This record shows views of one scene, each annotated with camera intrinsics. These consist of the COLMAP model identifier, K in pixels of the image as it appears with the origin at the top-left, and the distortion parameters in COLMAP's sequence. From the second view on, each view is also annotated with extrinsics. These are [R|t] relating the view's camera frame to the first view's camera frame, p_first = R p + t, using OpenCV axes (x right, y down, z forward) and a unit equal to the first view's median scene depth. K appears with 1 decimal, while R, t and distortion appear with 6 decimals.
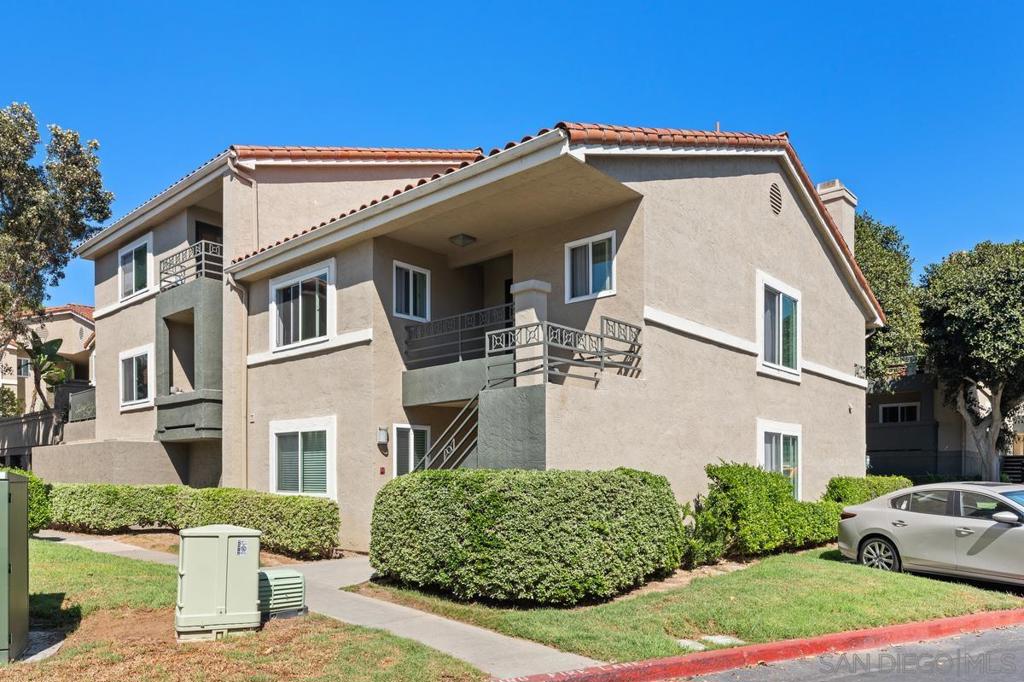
lens RADIAL K [[769.1, 0, 512.0], [0, 769.1, 341.0], [0, 0, 1]] dist [-0.002941, -0.000967]
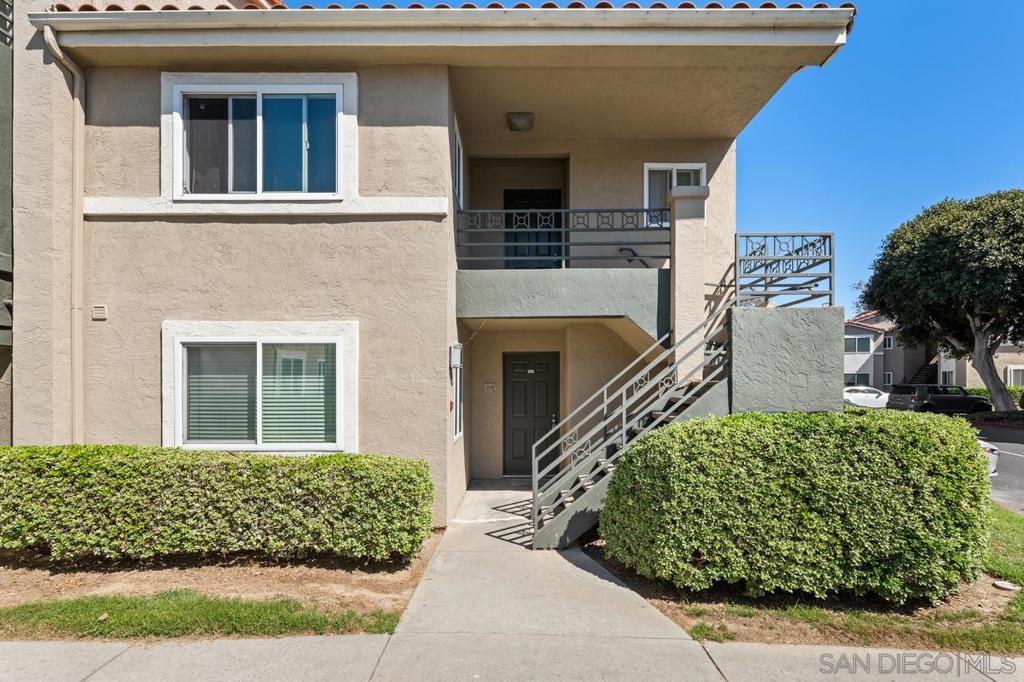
lens RADIAL K [[467.1, 0, 512.0], [0, 467.1, 341.0], [0, 0, 1]] dist [-0.001520, 0.000461]
pose [[0.719764, 0.063439, 0.691315, -0.396977], [-0.118835, 0.992377, 0.032659, 0.083865], [-0.683973, -0.105659, 0.721815, 0.620206]]
